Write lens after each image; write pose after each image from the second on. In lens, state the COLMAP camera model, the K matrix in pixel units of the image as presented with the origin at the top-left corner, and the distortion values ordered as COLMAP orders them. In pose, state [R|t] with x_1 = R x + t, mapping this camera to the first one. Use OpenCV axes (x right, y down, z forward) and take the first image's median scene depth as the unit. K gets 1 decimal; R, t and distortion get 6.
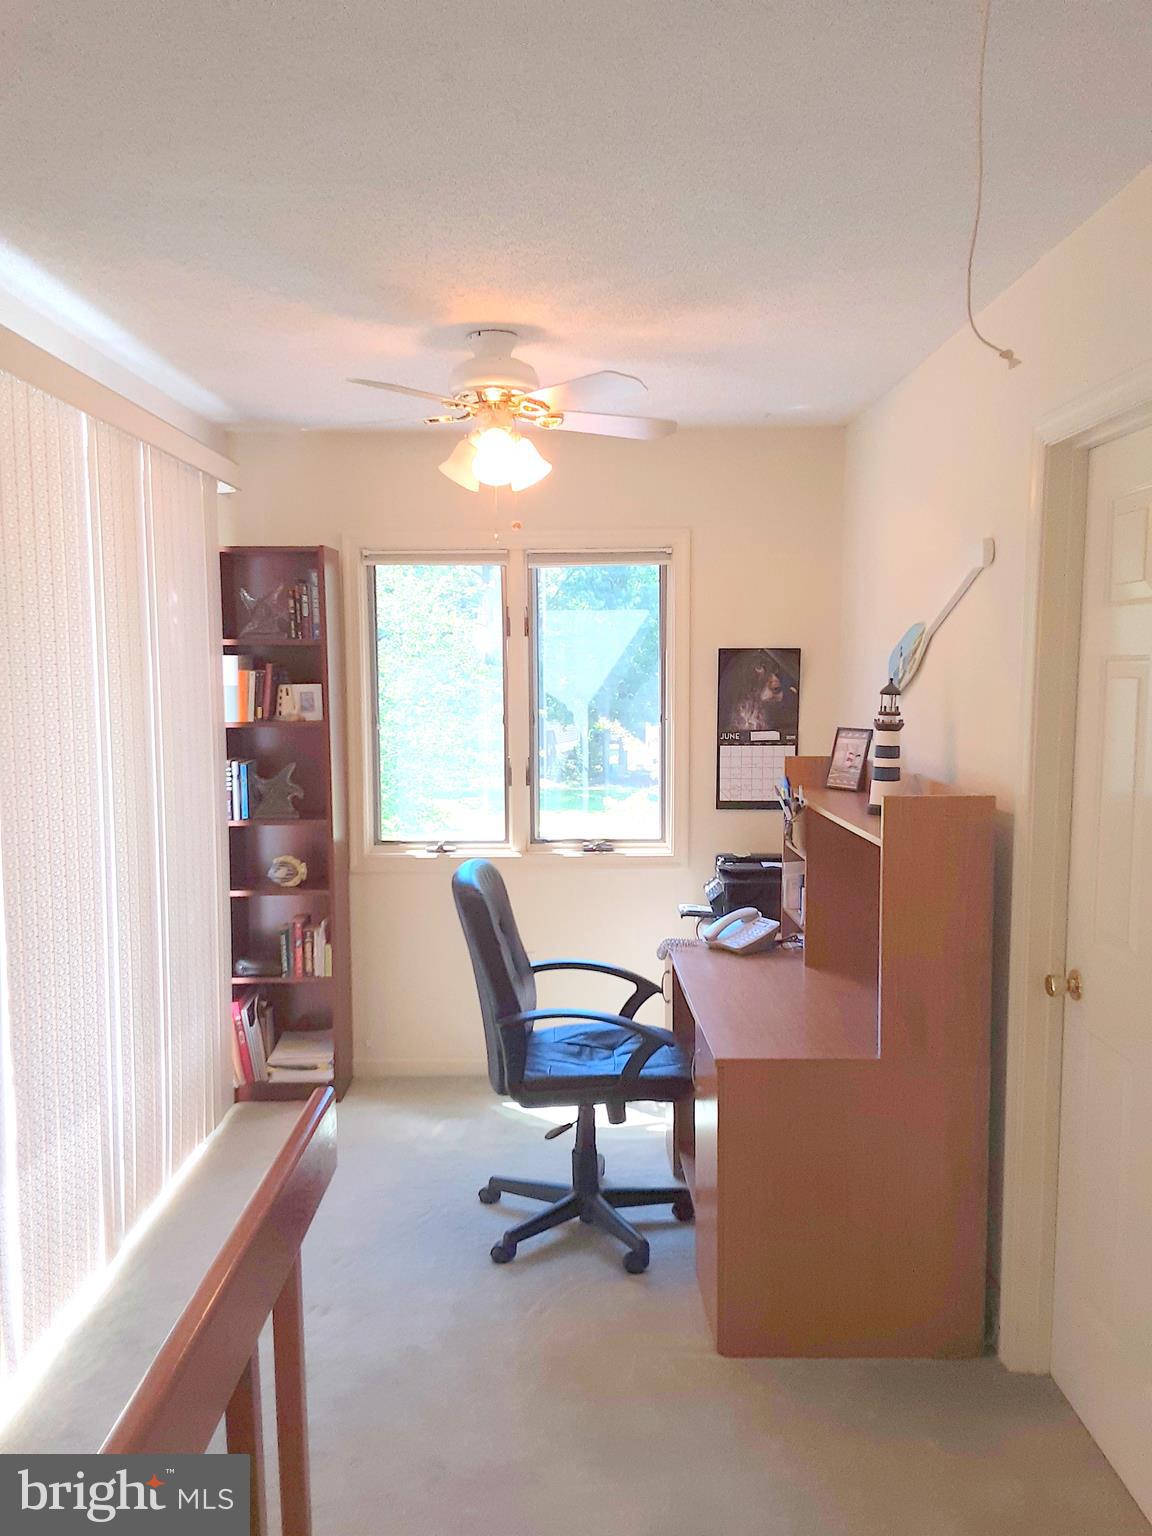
lens RADIAL K [[1228.8, 0, 535.9], [0, 1228.8, 775.5], [0, 0, 1]] dist [0.113472, -0.184099]
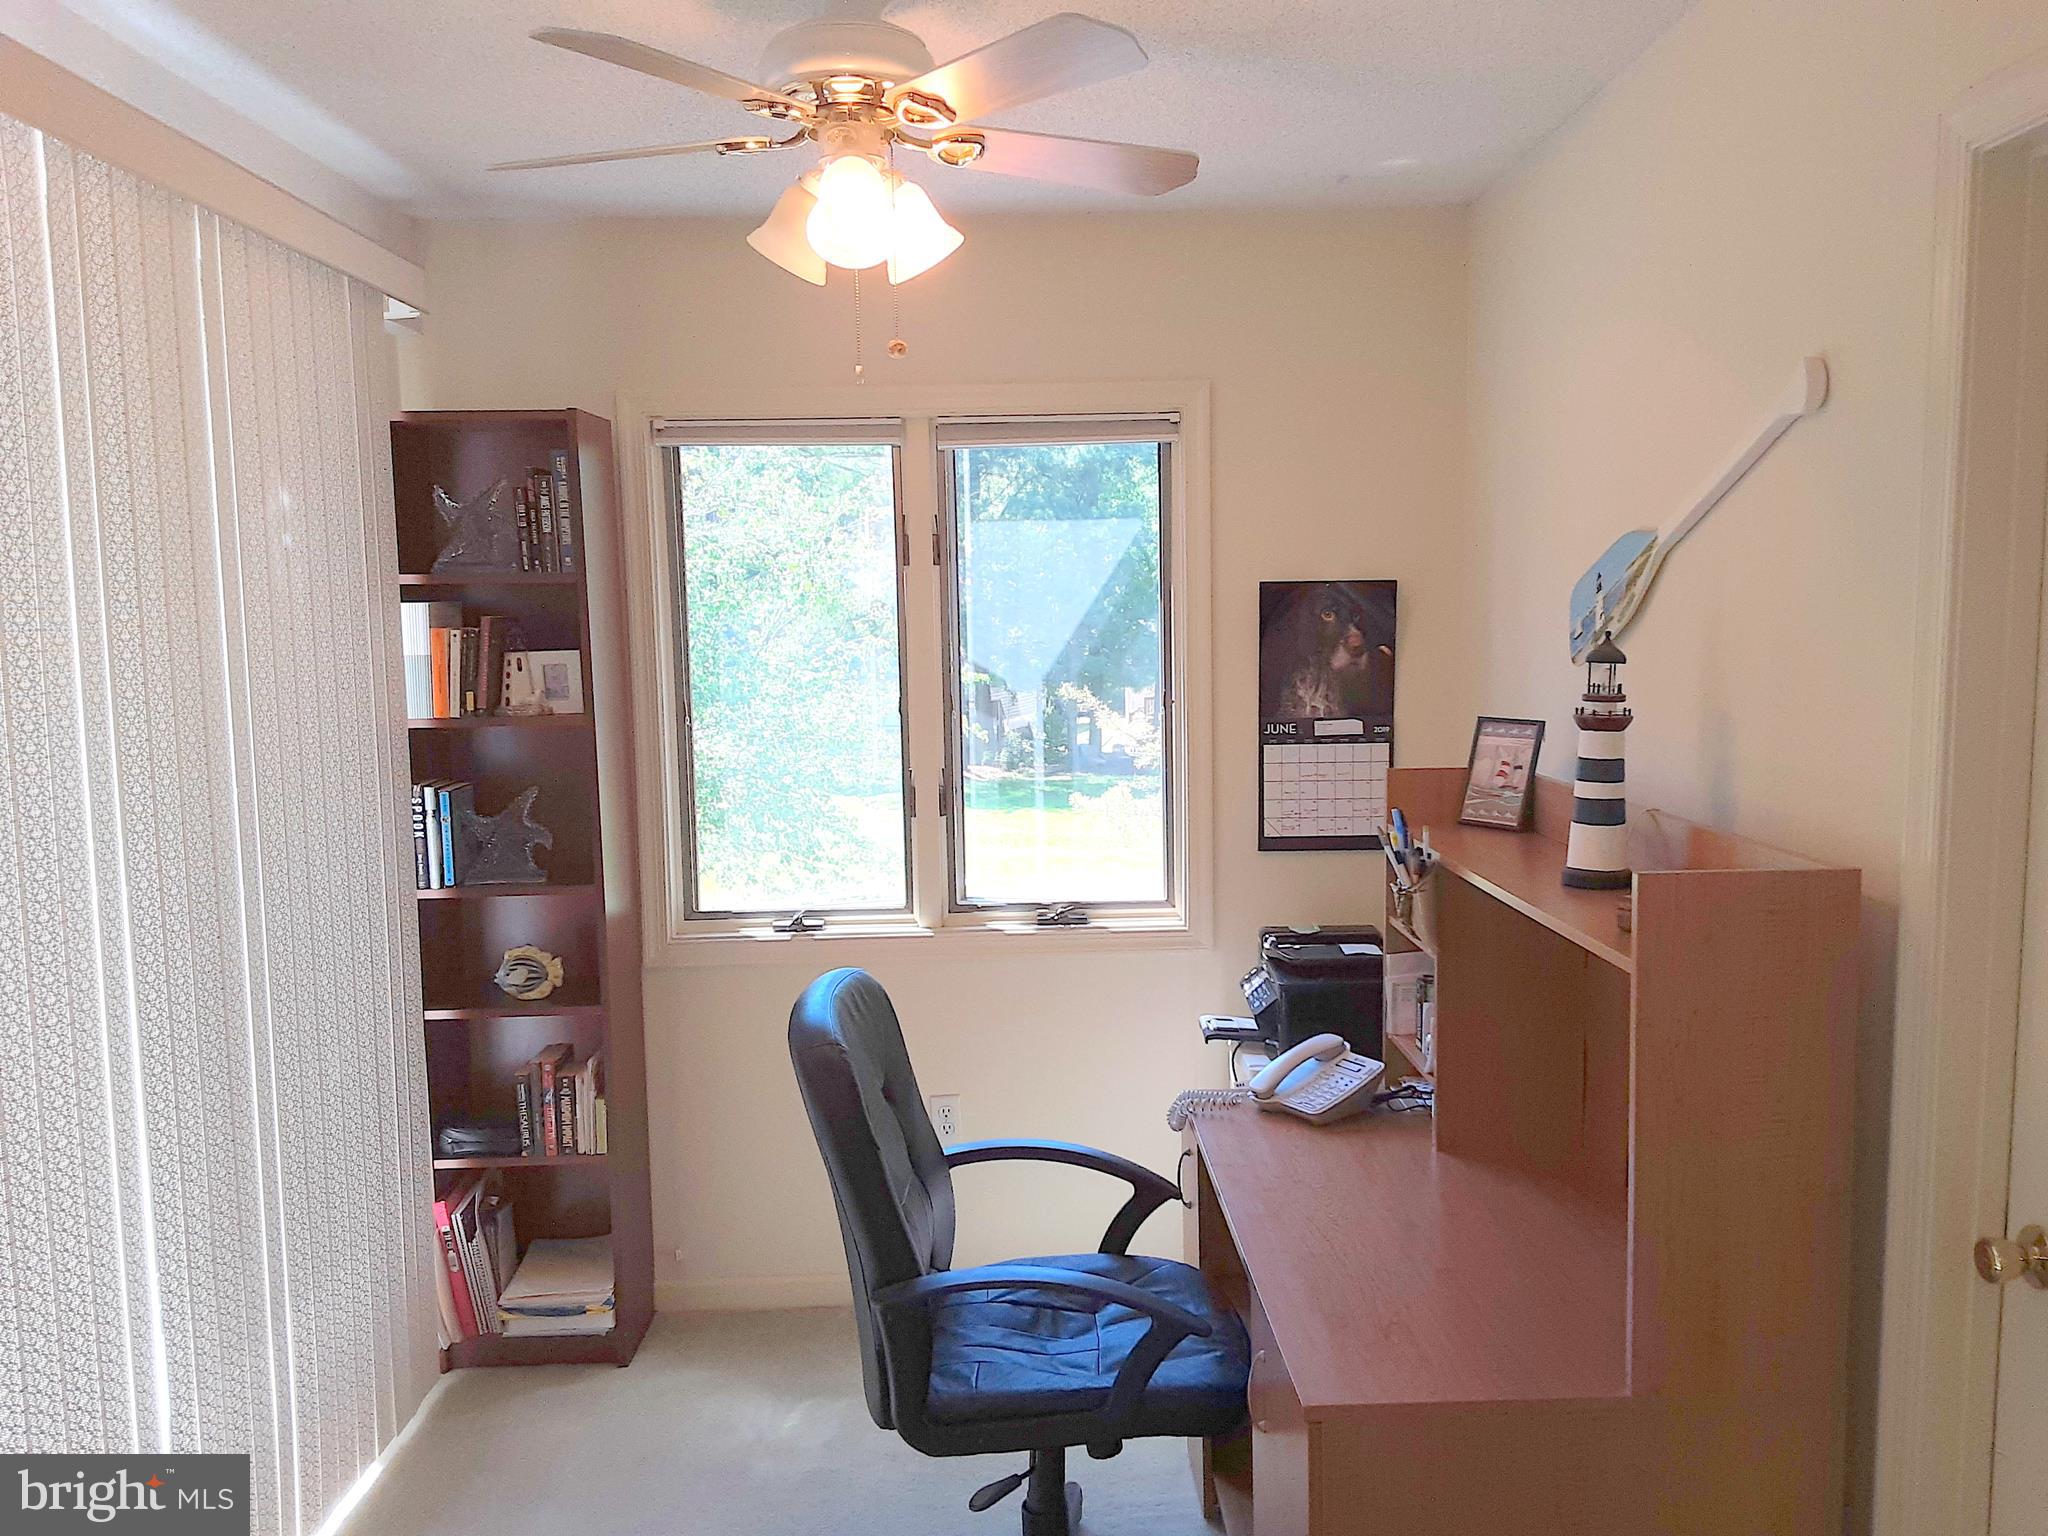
lens RADIAL K [[1638.4, 0, 1020.5], [0, 1638.4, 775.6], [0, 0, 1]] dist [0.113472, -0.184099]
pose [[0.999576, -0.014496, 0.025270, 0.012031], [0.014221, 0.999838, 0.011035, -0.021409], [-0.025426, -0.010671, 0.999620, 0.223808]]
